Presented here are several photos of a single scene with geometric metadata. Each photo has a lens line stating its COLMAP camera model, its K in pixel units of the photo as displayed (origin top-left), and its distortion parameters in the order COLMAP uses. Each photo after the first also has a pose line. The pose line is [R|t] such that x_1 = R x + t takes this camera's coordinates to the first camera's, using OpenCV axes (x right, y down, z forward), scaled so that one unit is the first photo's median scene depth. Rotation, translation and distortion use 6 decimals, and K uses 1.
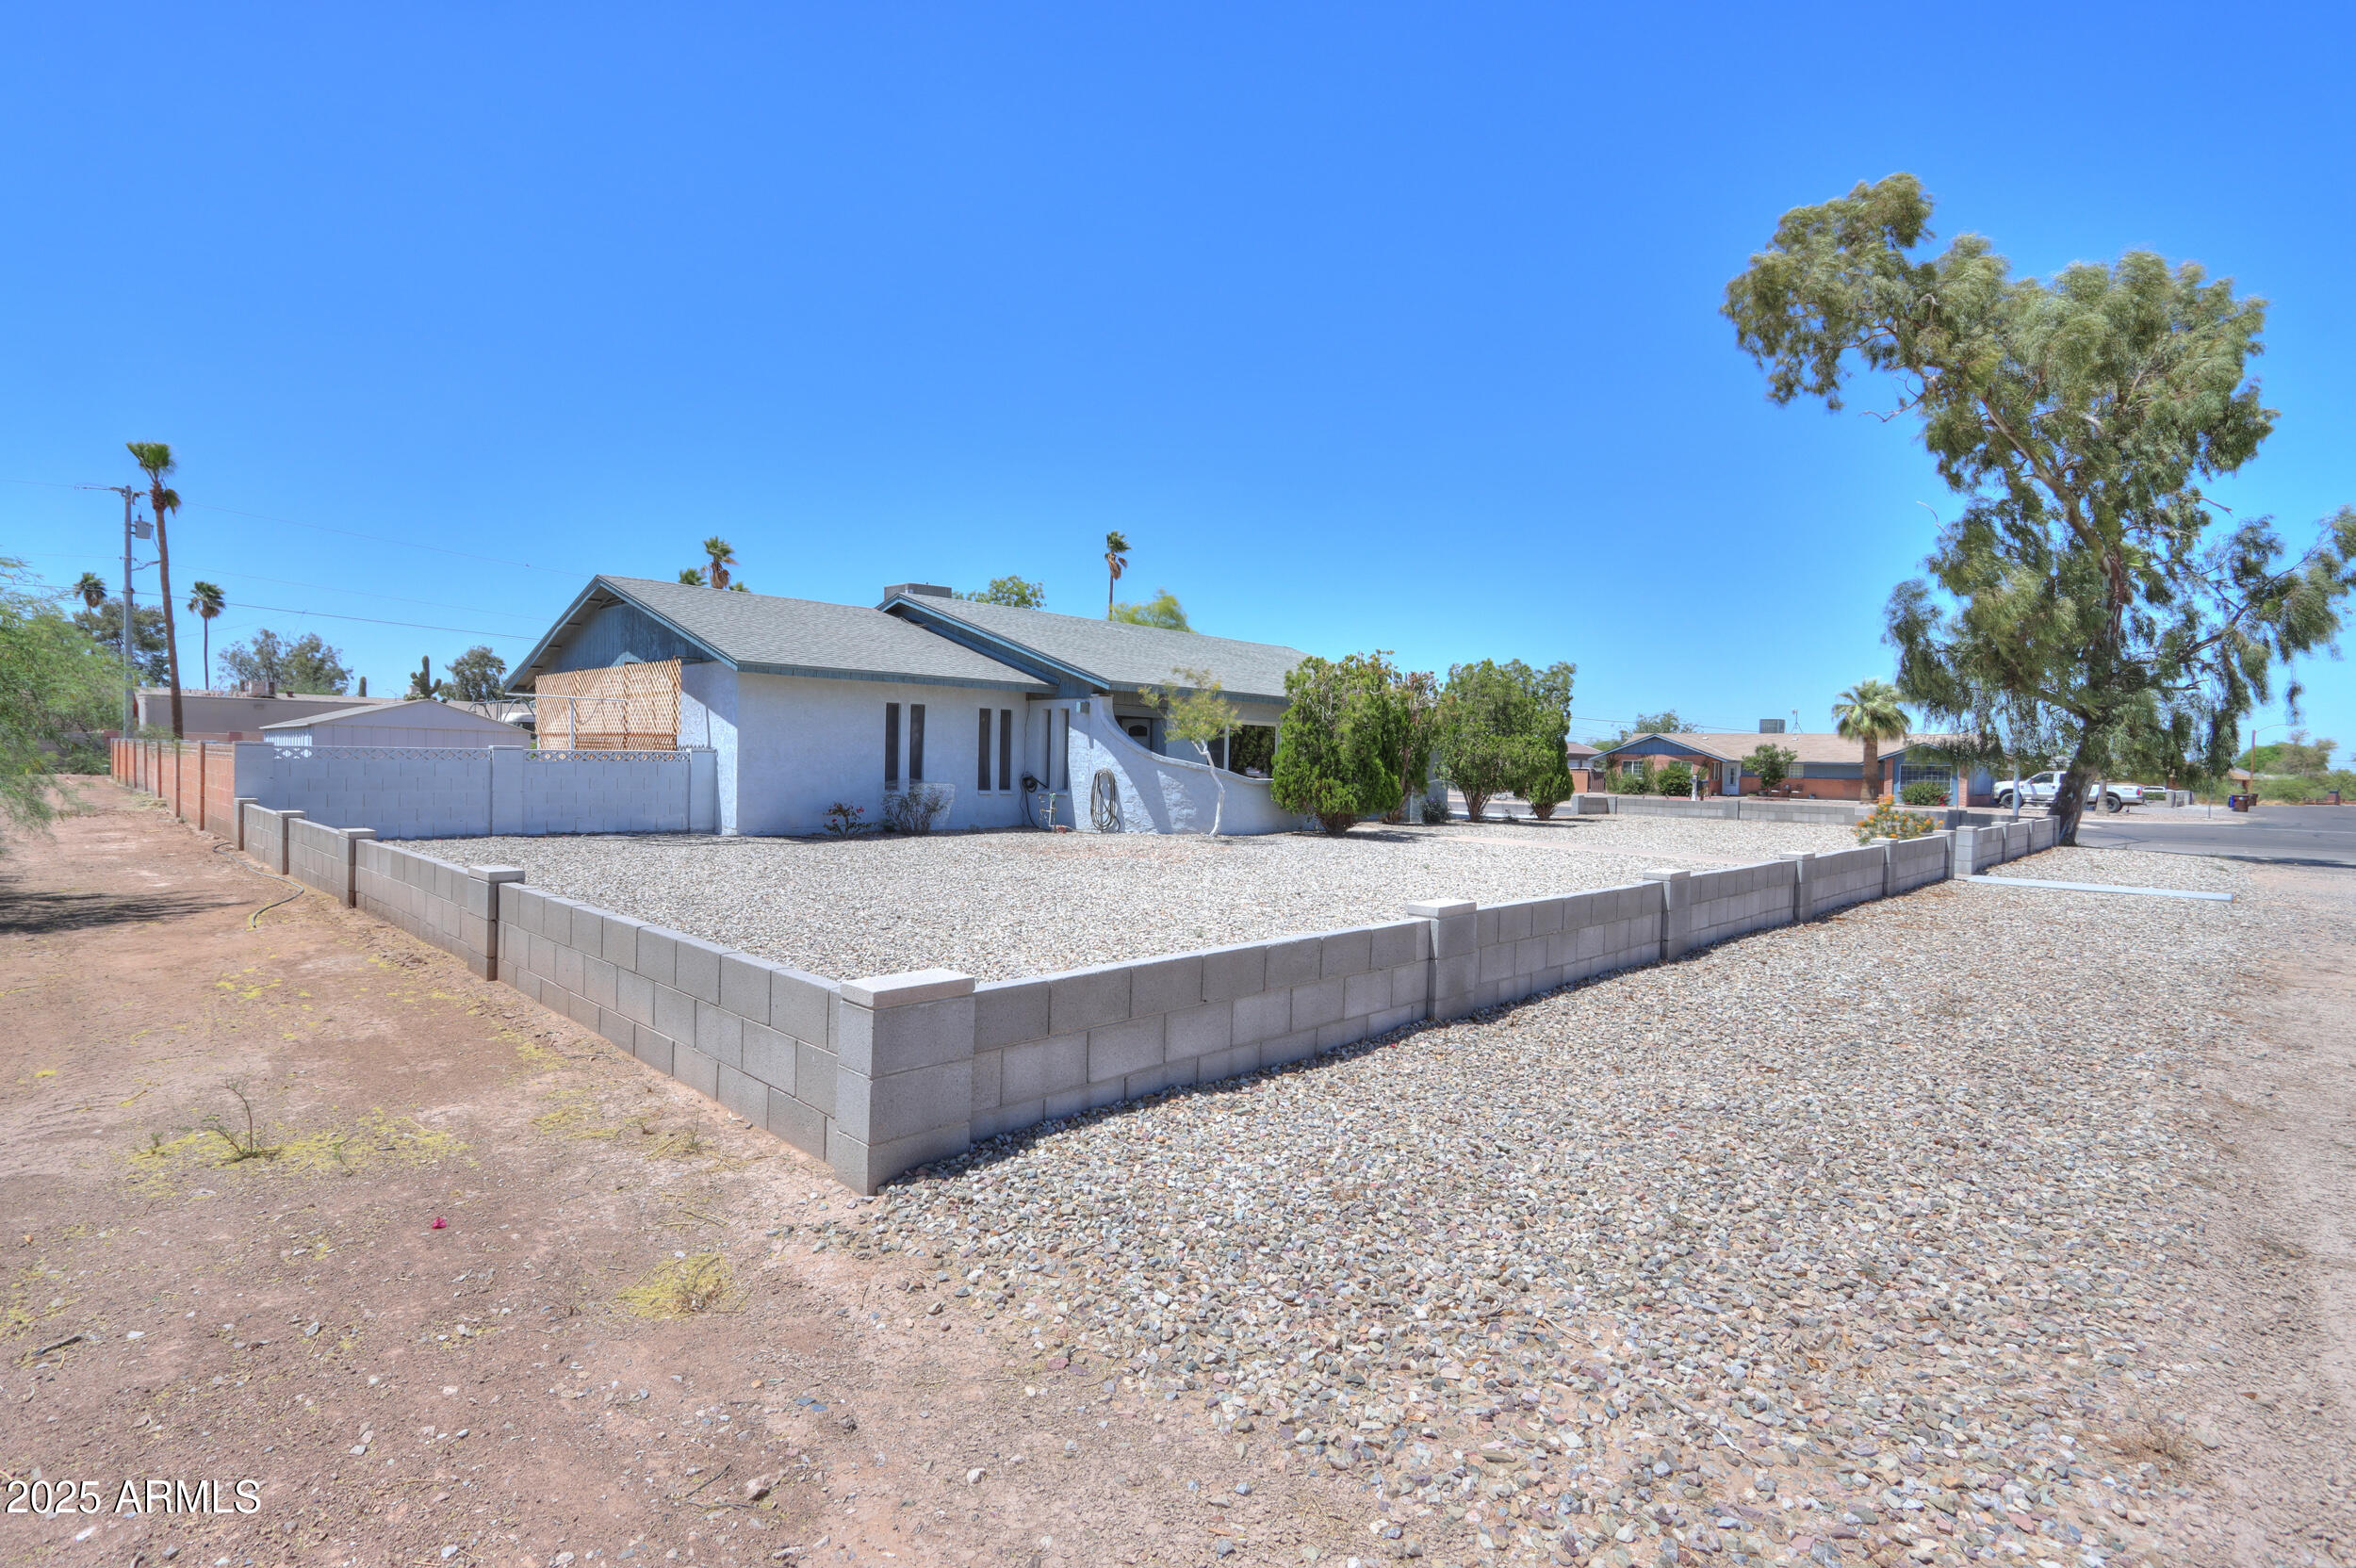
lens RADIAL K [[1095.4, 0, 1176.1], [0, 1095.4, 788.6], [0, 0, 1]] dist [-0.000177, 0.000502]
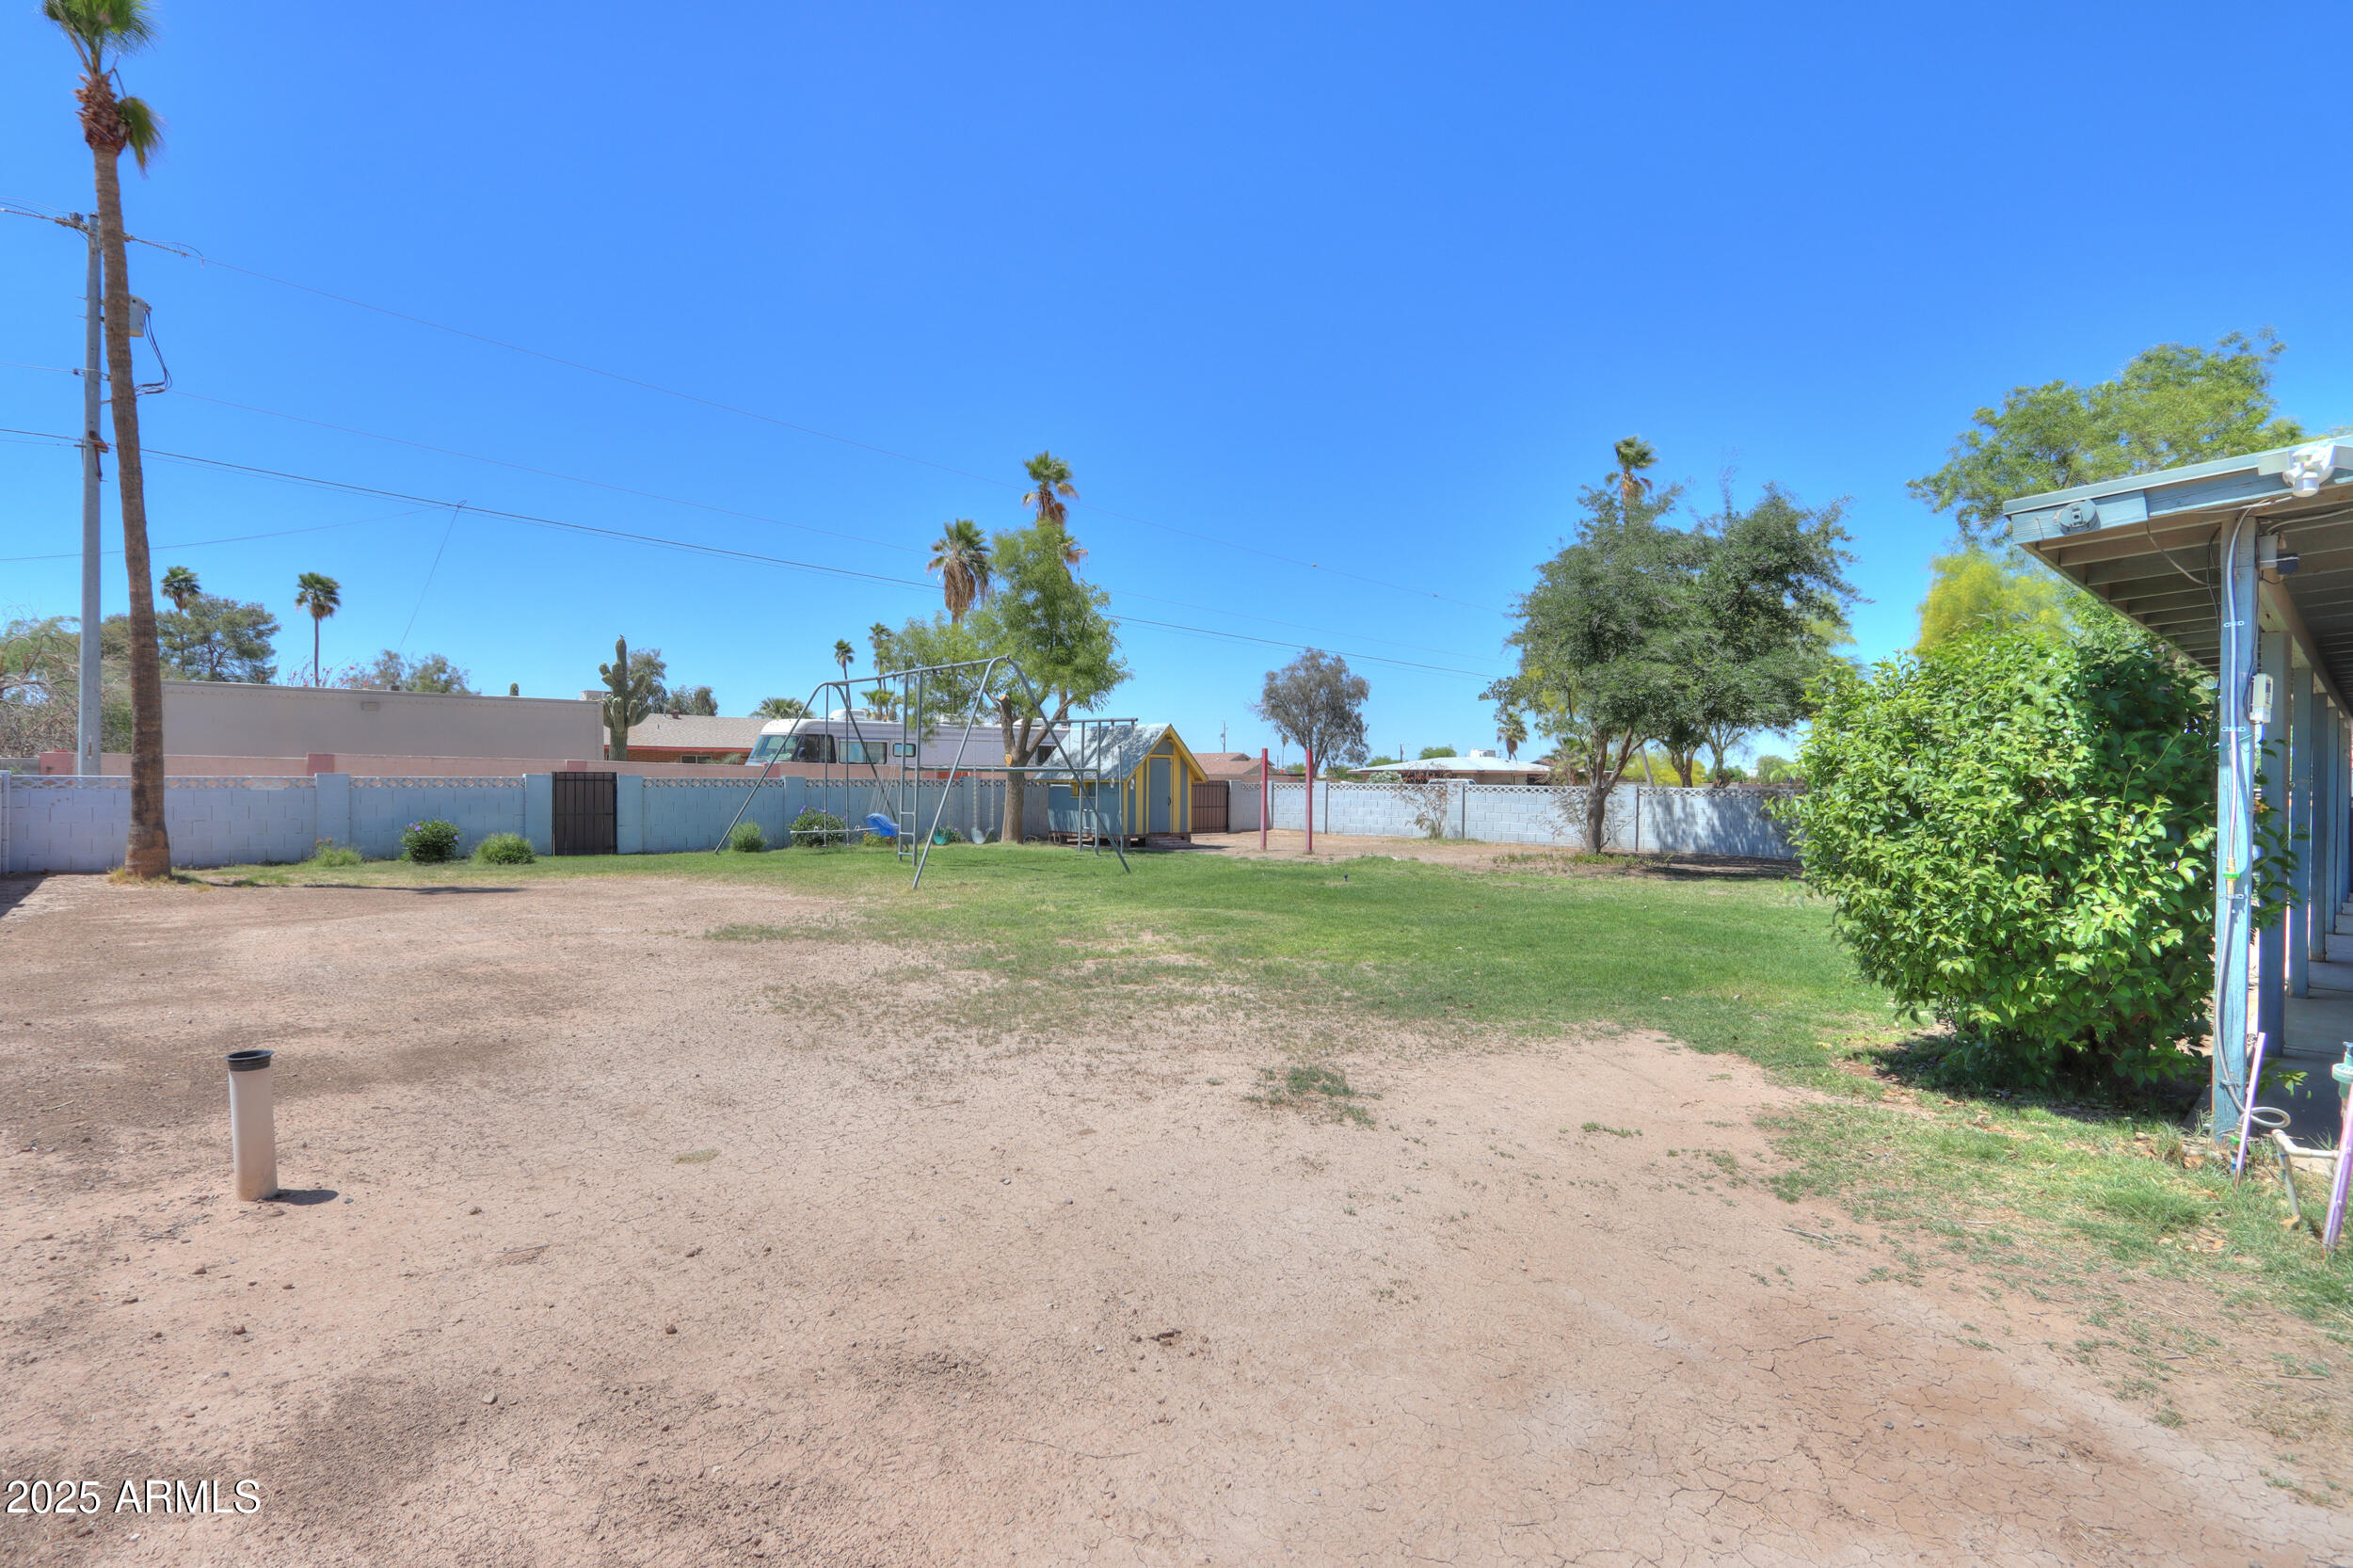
lens RADIAL K [[1094.1, 0, 1175.0], [0, 1094.1, 789.9], [0, 0, 1]] dist [-0.000177, 0.000502]
pose [[0.997527, -0.007200, -0.069918, -0.215896], [0.005735, 0.999760, -0.021134, -0.011828], [0.070054, 0.020681, 0.997329, 0.262509]]
